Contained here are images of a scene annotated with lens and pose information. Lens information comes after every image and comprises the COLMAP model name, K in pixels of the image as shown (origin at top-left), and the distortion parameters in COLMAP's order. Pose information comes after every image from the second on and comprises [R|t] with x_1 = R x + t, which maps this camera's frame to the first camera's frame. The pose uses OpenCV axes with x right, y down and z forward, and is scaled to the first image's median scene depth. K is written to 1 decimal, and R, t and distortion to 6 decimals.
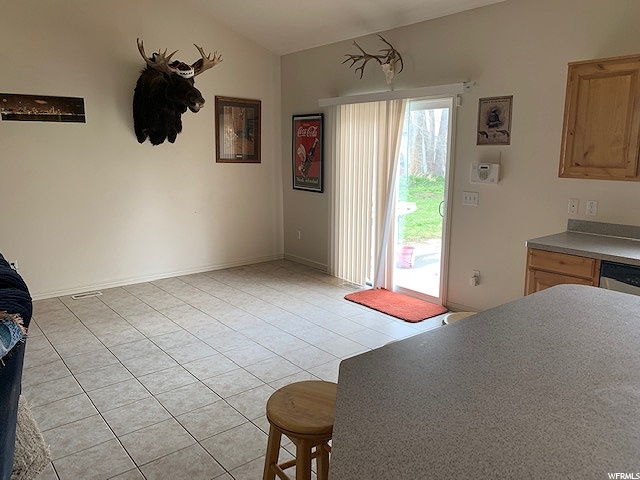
lens RADIAL K [[489.9, 0, 317.6], [0, 489.9, 240.9], [0, 0, 1]] dist [0.032851, -0.040799]
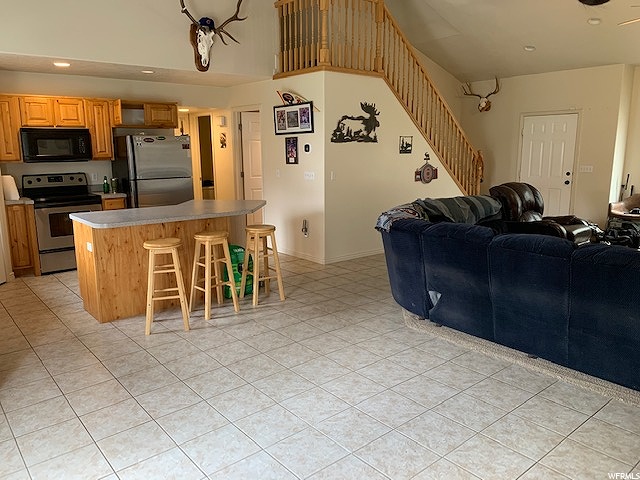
lens RADIAL K [[489.9, 0, 315.3], [0, 489.9, 244.5], [0, 0, 1]] dist [0.032851, -0.040799]
pose [[-0.999811, 0.009758, -0.016786, -0.113372], [0.002552, 0.923075, 0.384611, -0.276431], [0.019248, 0.384495, -0.922926, 1.441079]]
